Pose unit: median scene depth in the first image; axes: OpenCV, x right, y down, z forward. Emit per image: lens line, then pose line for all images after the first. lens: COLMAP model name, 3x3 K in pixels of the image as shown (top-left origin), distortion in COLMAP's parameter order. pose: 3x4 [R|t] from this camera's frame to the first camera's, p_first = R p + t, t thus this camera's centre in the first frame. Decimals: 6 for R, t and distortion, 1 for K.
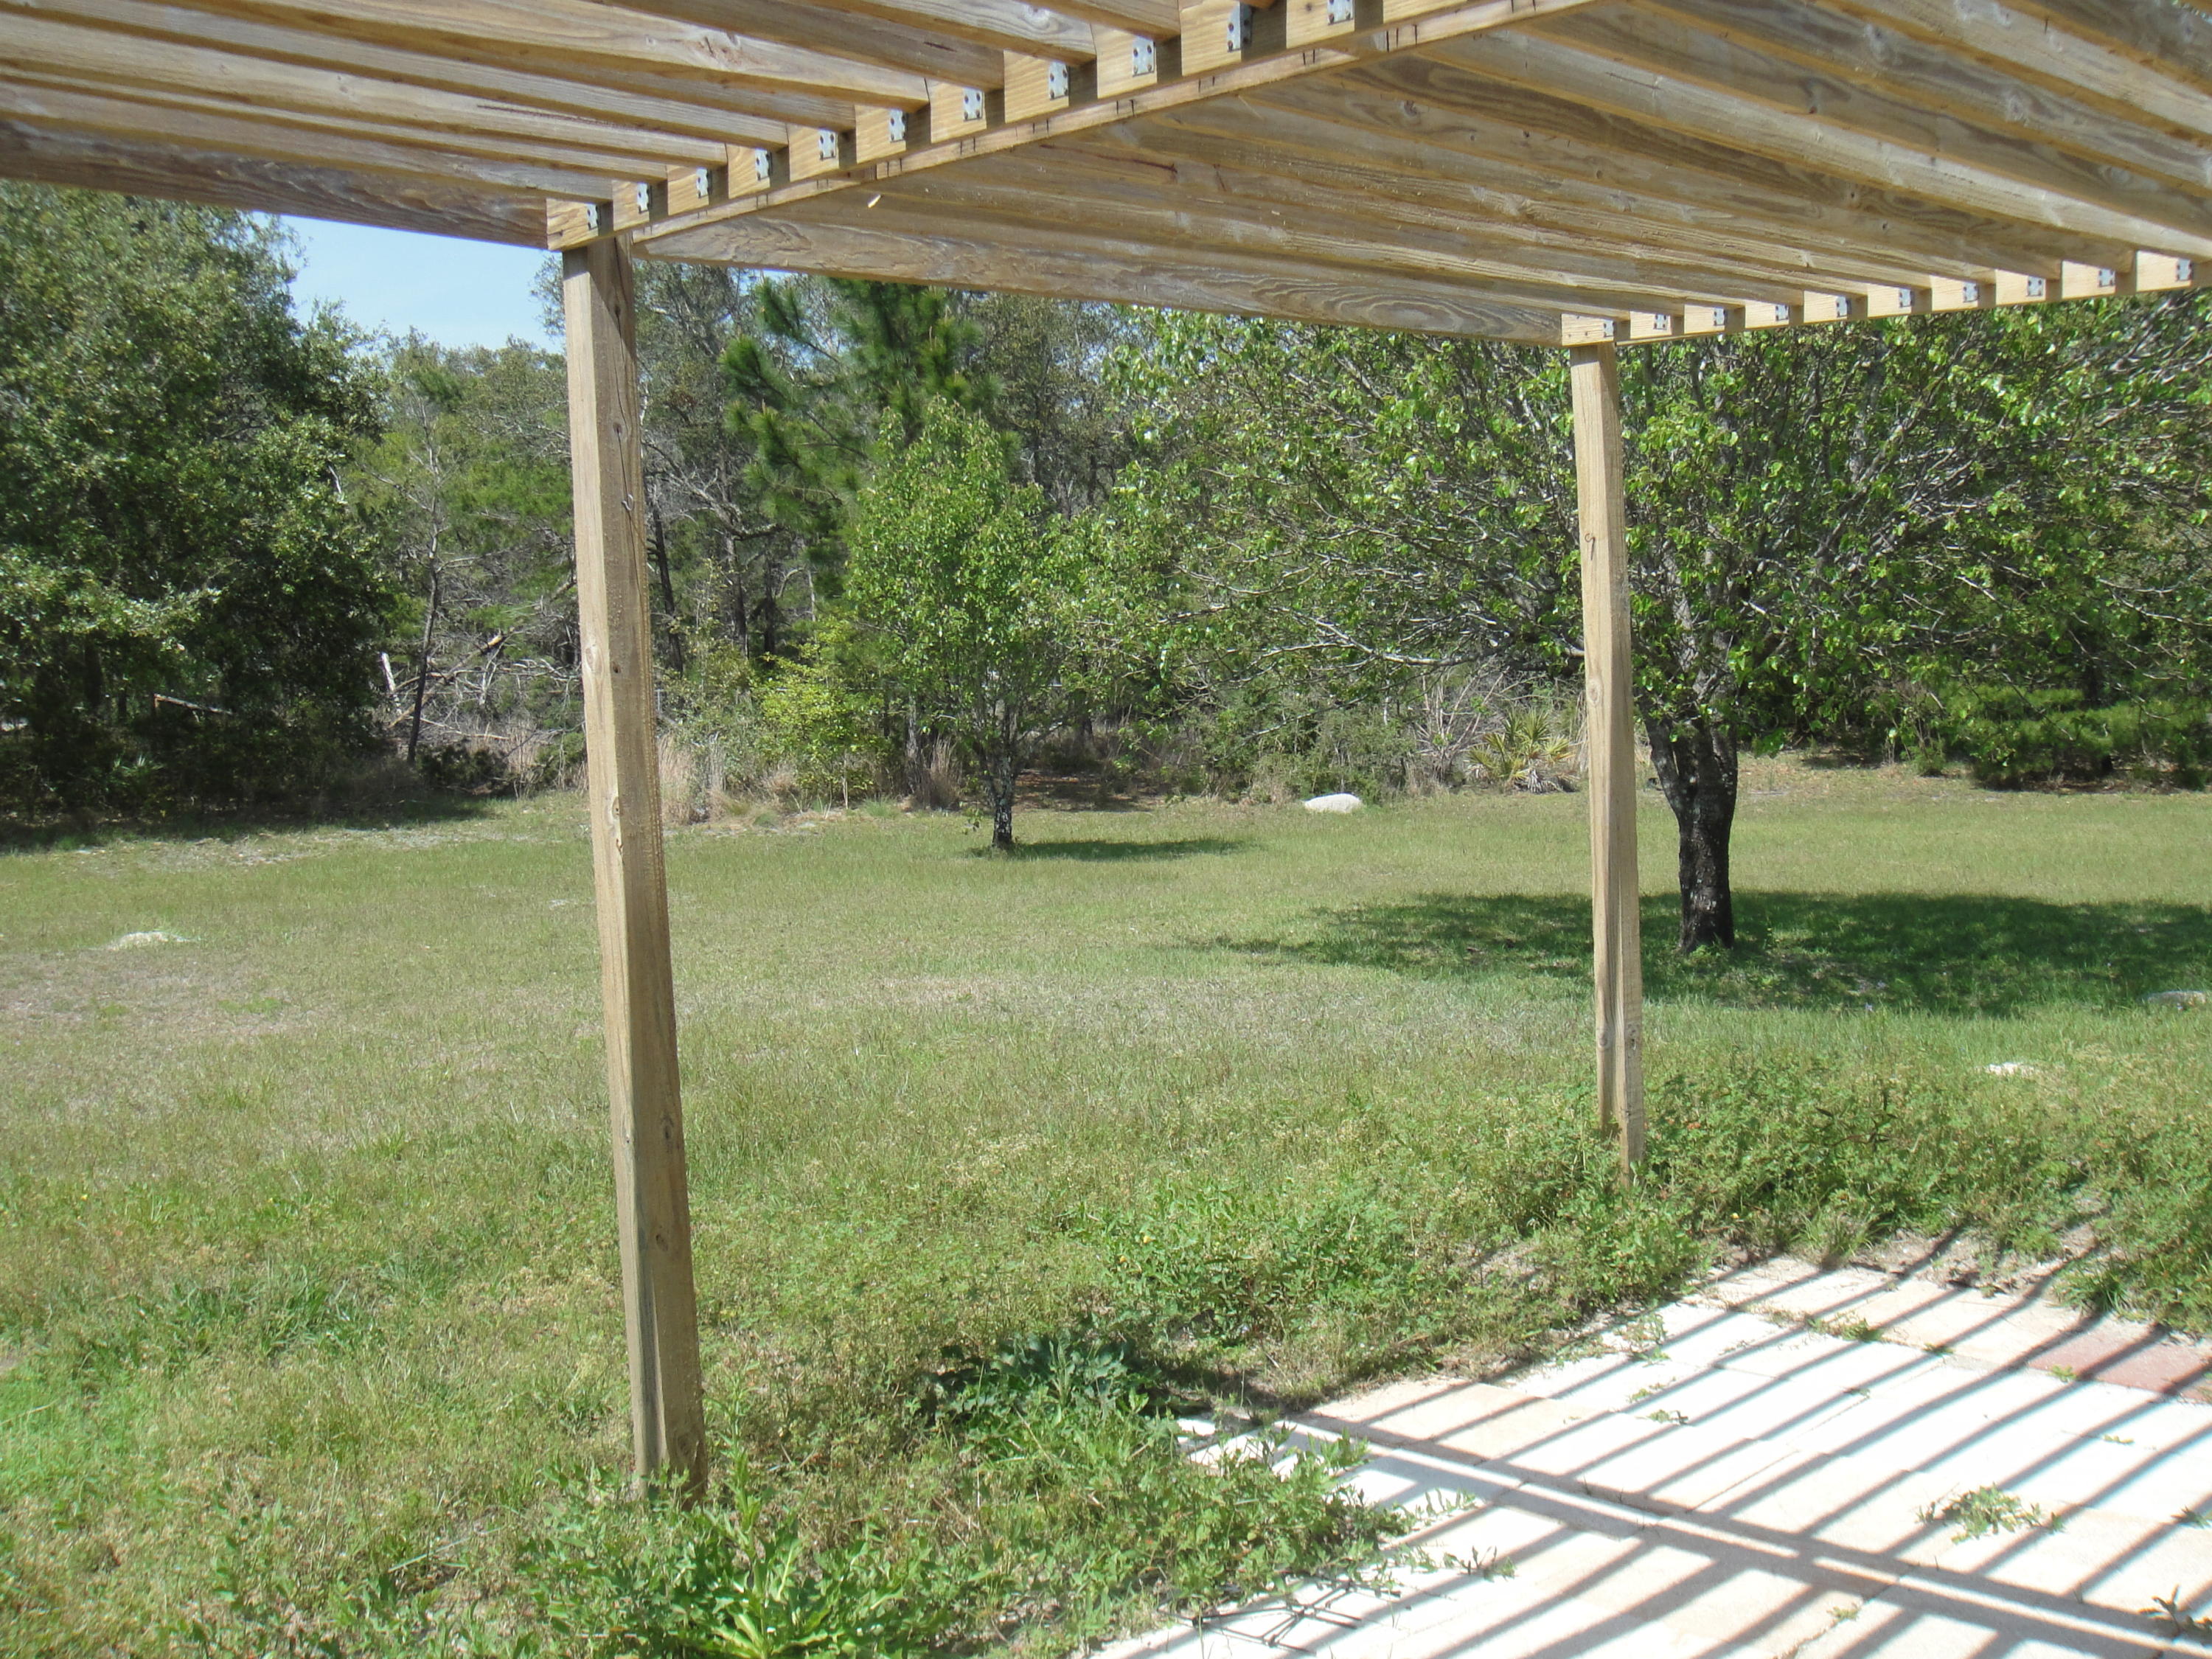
lens RADIAL K [[2423.7, 0, 1101.1], [0, 2423.7, 841.4], [0, 0, 1]] dist [-0.100601, 0.000000]
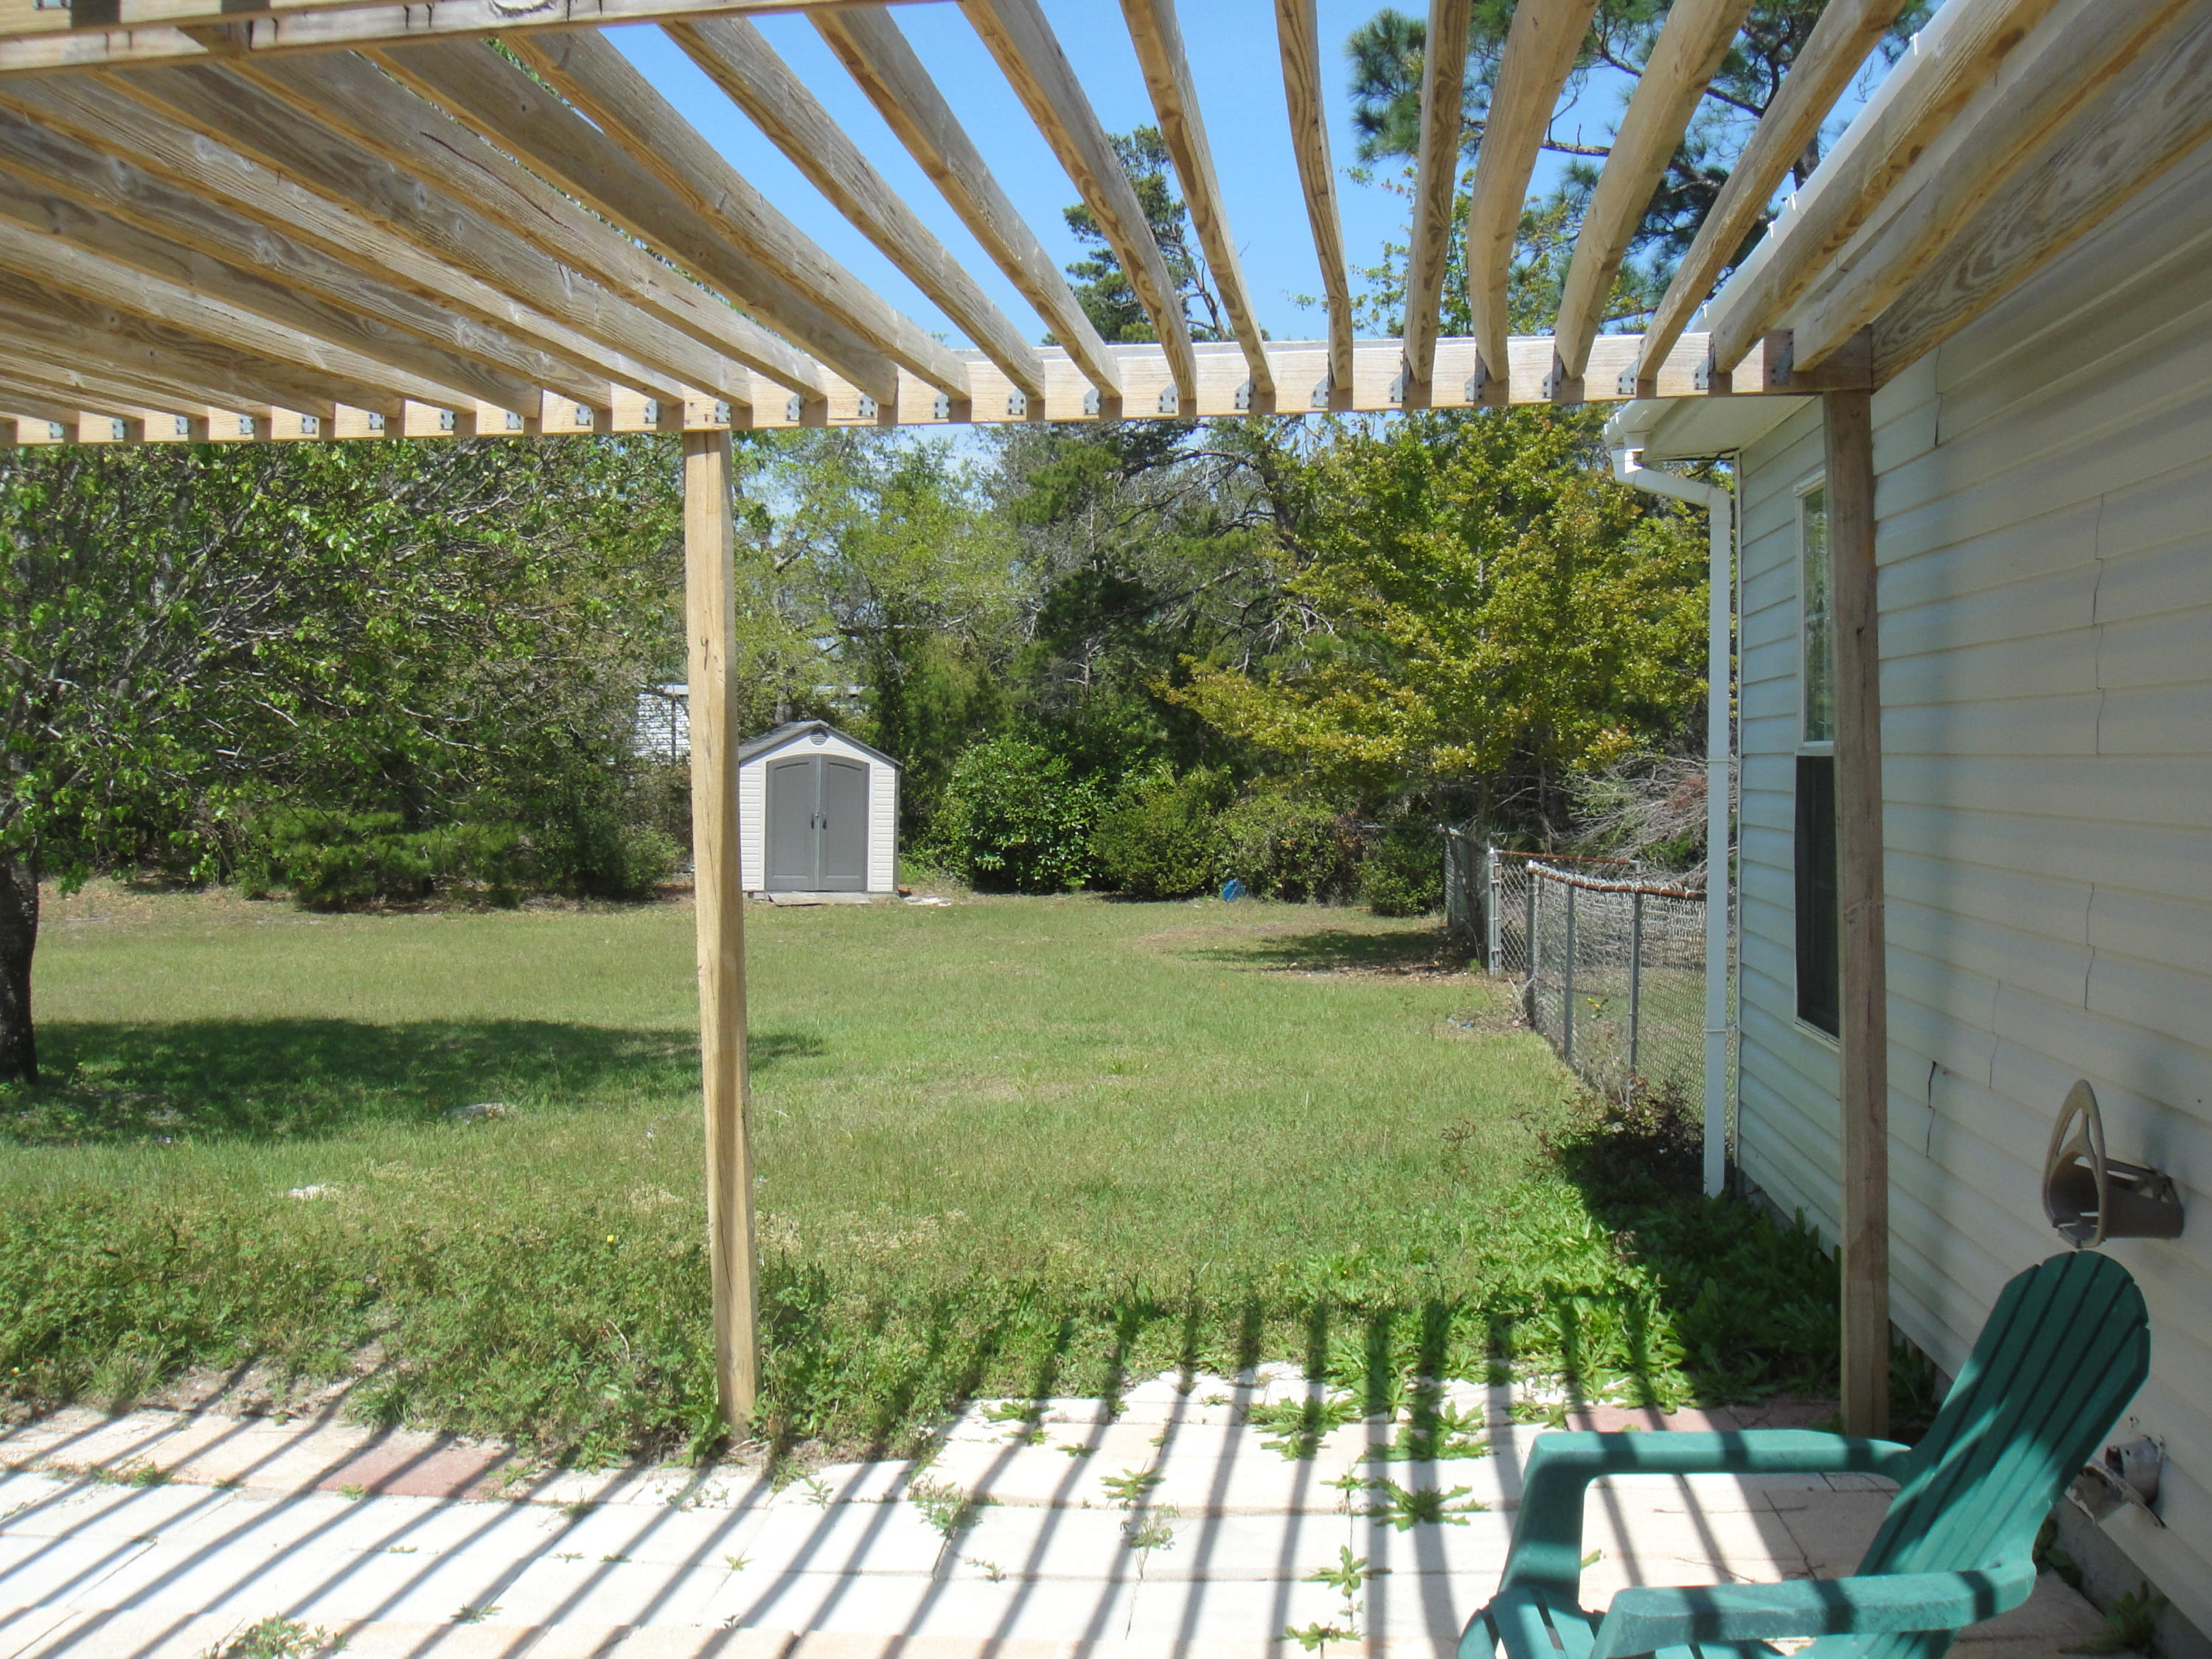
lens RADIAL K [[2423.7, 0, 1106.0], [0, 2423.7, 833.4], [0, 0, 1]] dist [-0.100601, 0.000000]
pose [[0.781008, 0.001429, 0.624519, 0.017367], [0.032791, 0.998524, -0.043292, -0.001730], [-0.623659, 0.054290, 0.779809, -0.008739]]
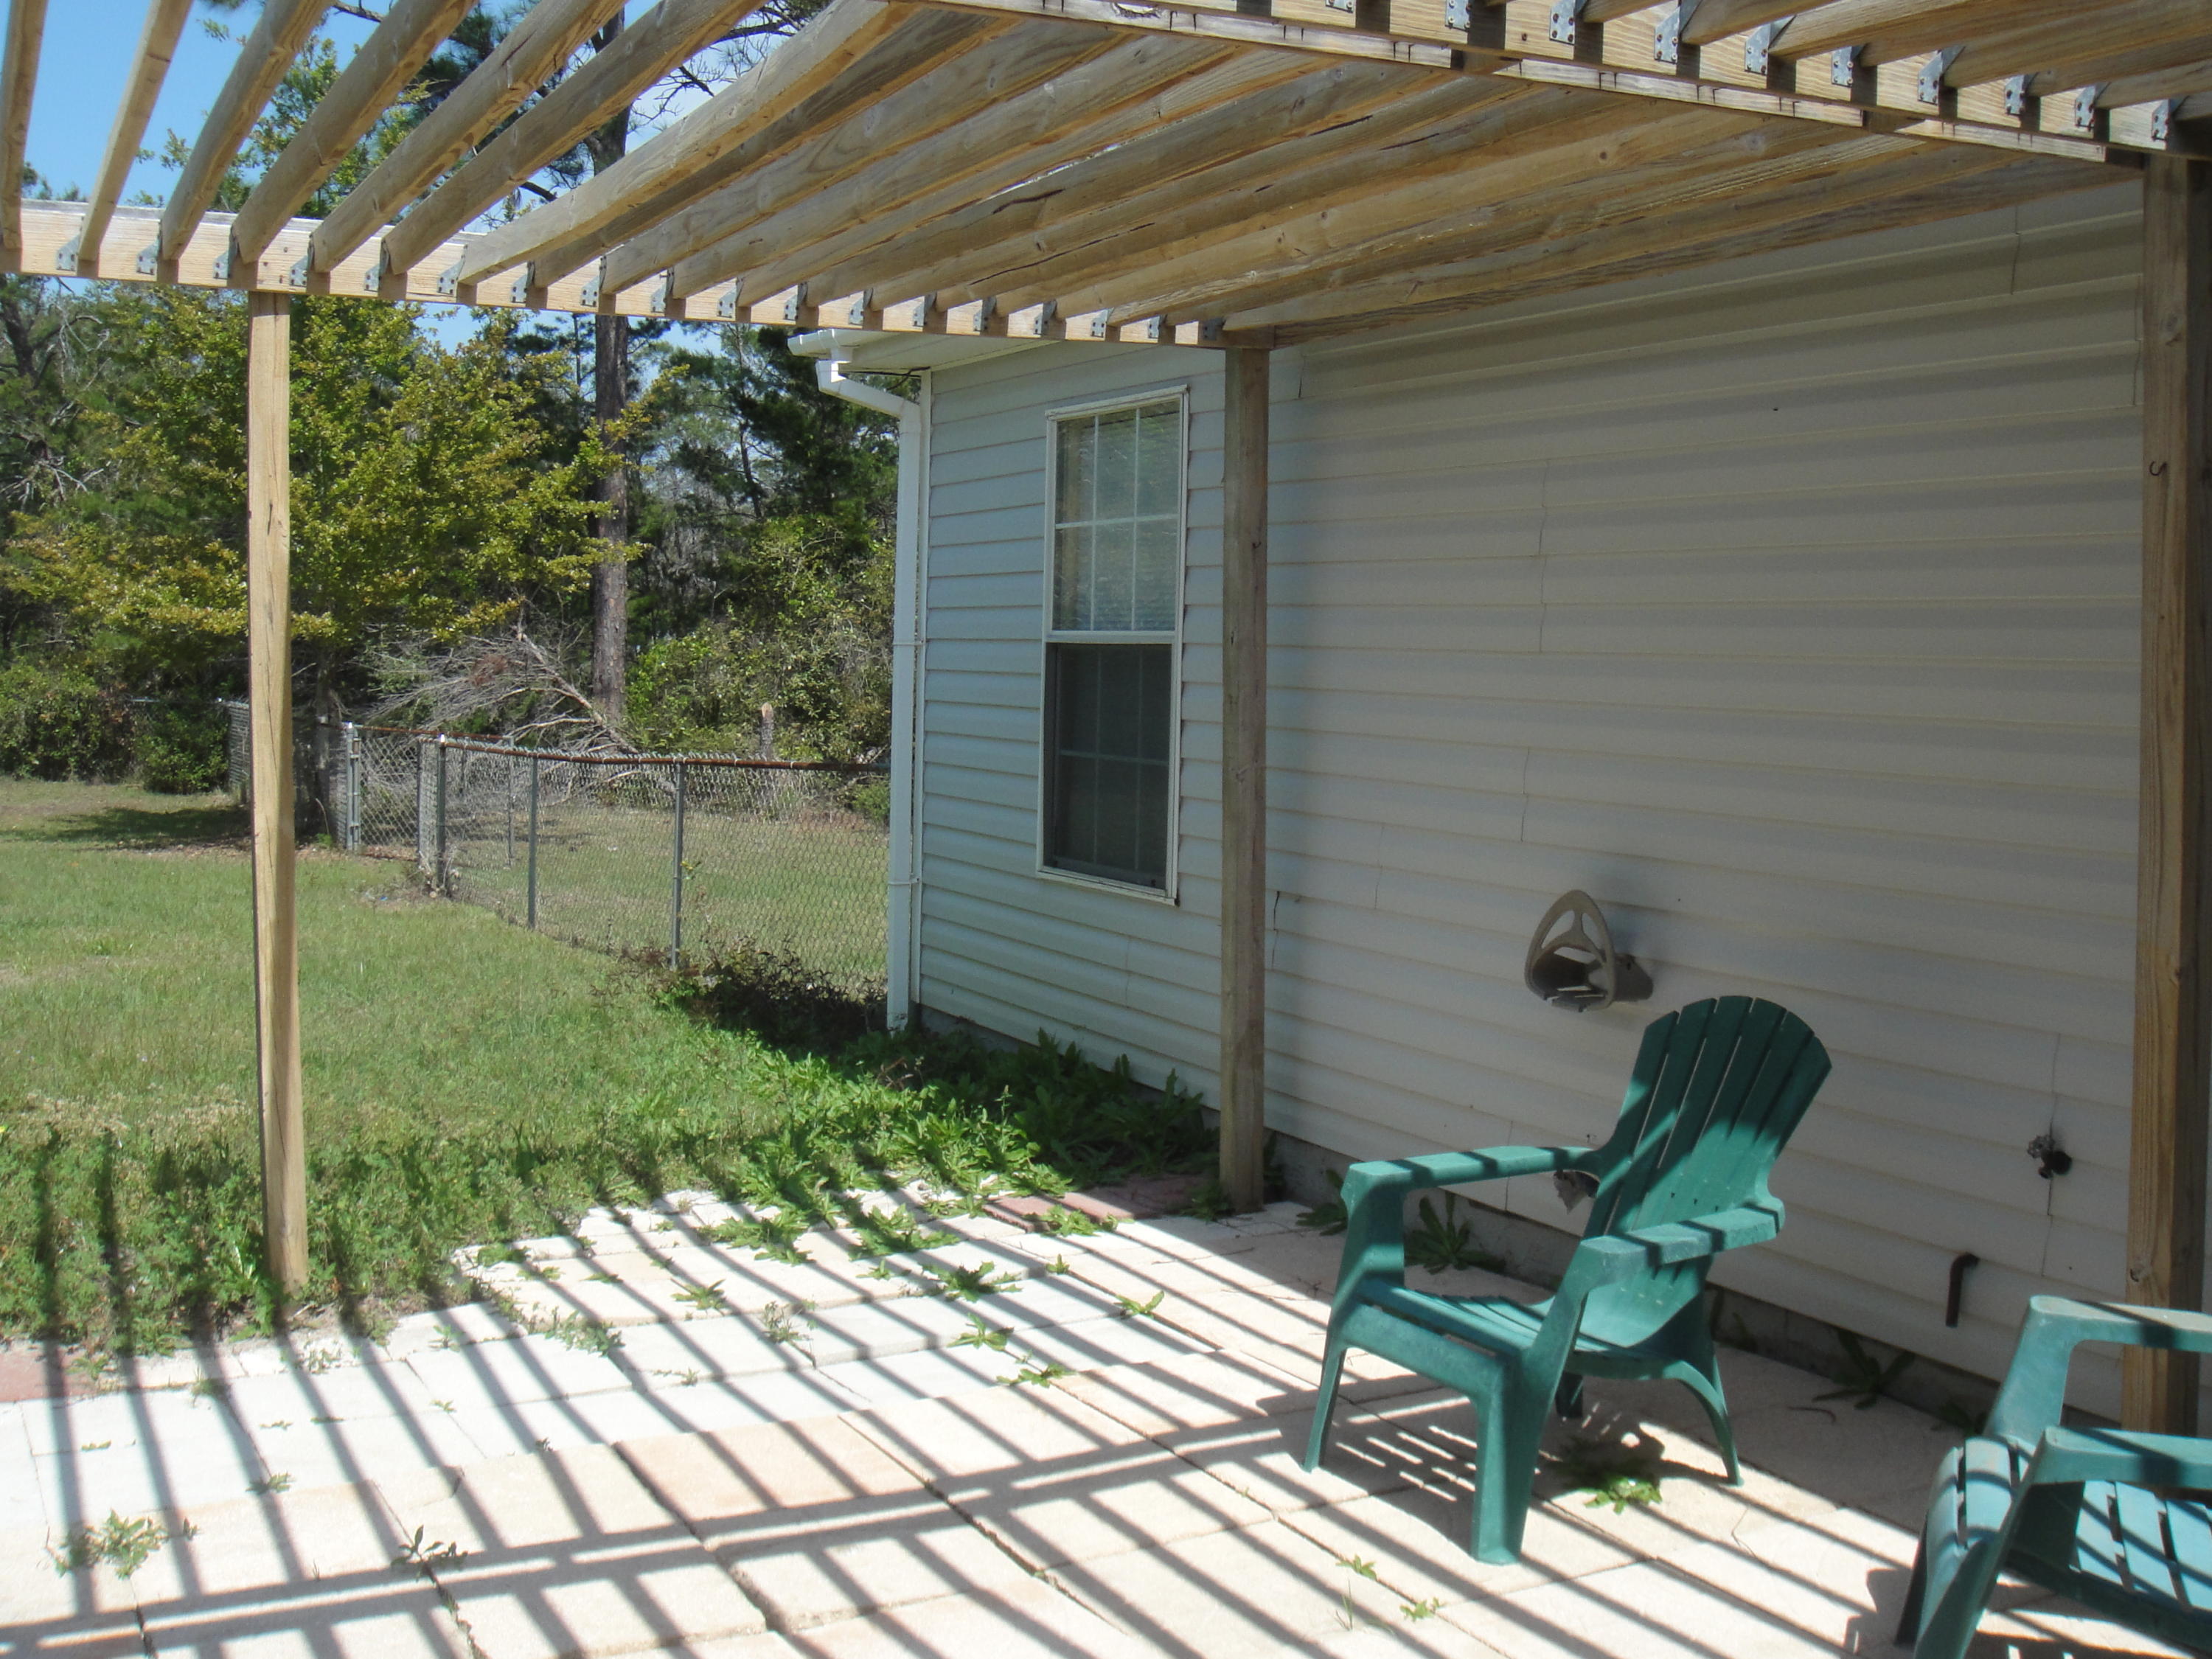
lens RADIAL K [[2423.7, 0, 1113.4], [0, 2423.7, 808.4], [0, 0, 1]] dist [-0.100601, 0.000000]
pose [[0.320775, -0.031333, 0.946637, -0.297880], [0.041934, 0.998942, 0.018854, -0.009373], [-0.946227, 0.033648, 0.321750, 0.224658]]
